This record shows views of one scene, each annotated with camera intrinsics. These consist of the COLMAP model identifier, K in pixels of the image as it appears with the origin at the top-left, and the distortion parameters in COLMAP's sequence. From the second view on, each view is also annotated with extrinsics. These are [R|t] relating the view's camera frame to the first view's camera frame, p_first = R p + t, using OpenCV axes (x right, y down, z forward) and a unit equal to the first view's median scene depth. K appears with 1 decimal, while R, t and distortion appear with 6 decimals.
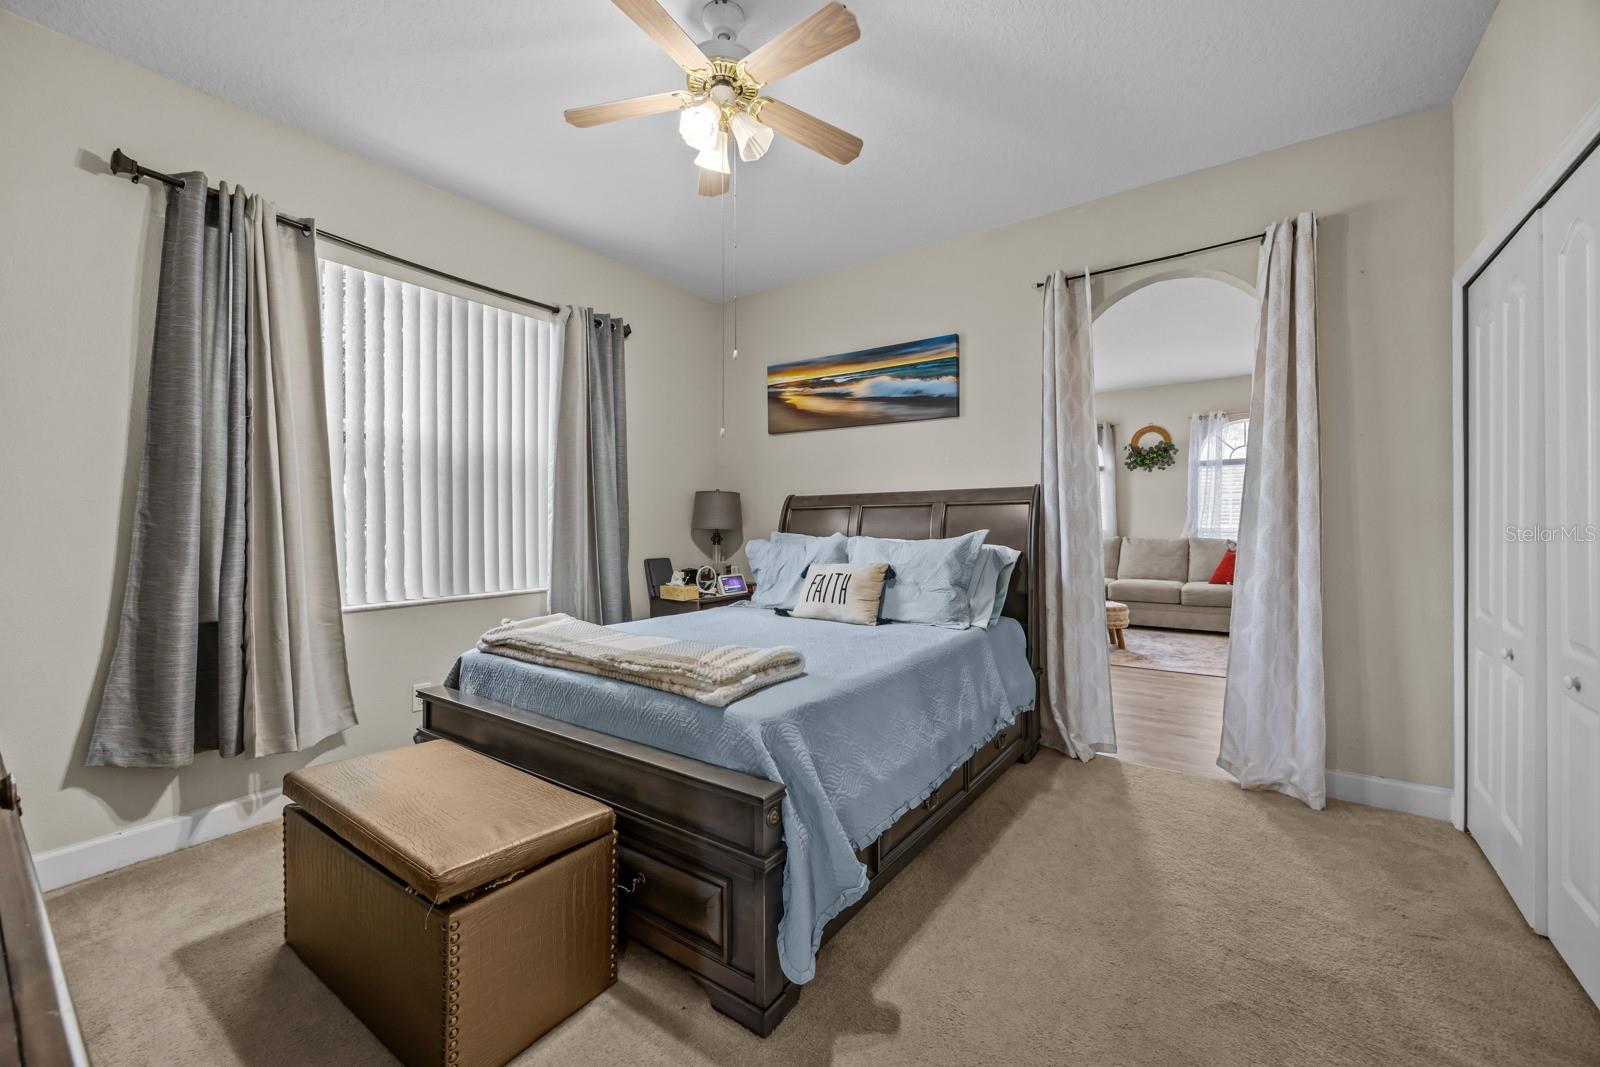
lens RADIAL K [[655.0, 0, 789.9], [0, 655.0, 525.5], [0, 0, 1]] dist [0.001305, 0.000113]
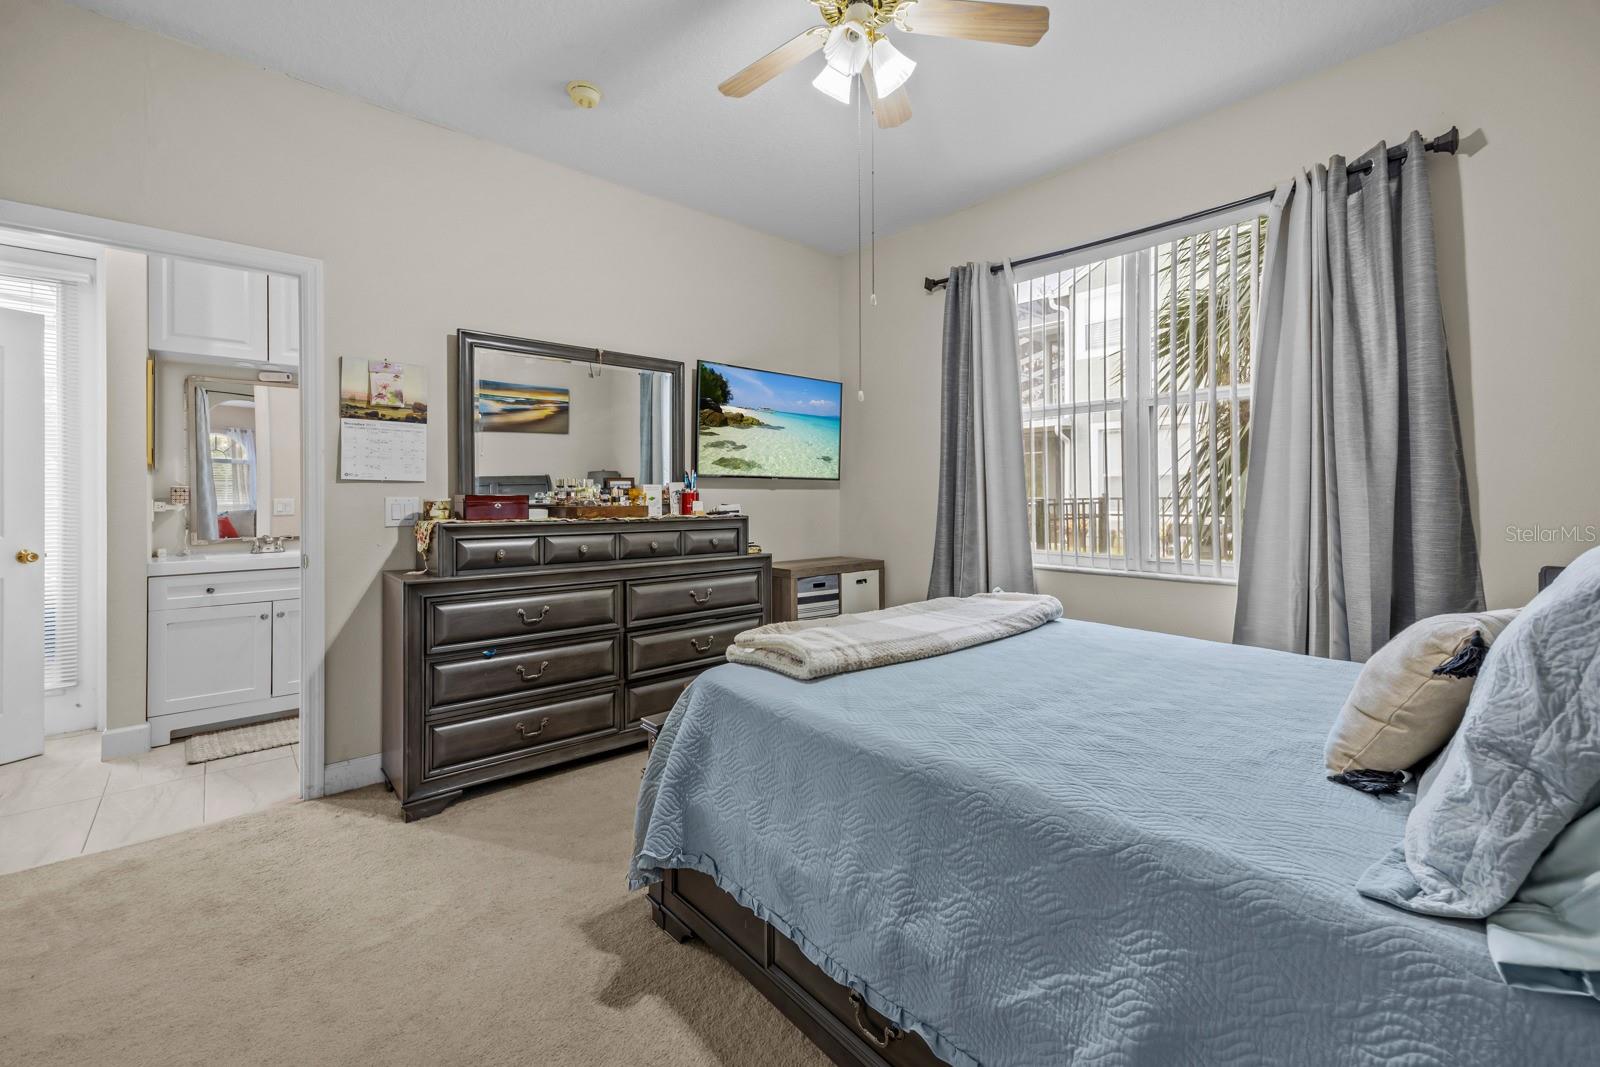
lens RADIAL K [[667.1, 0, 799.3], [0, 667.1, 503.1], [0, 0, 1]] dist [0.001494, 0.000089]
pose [[-0.231986, 0.014580, -0.972610, 0.385744], [0.000805, 0.999890, 0.014797, -0.003796], [0.972719, 0.002650, -0.231972, 0.548130]]
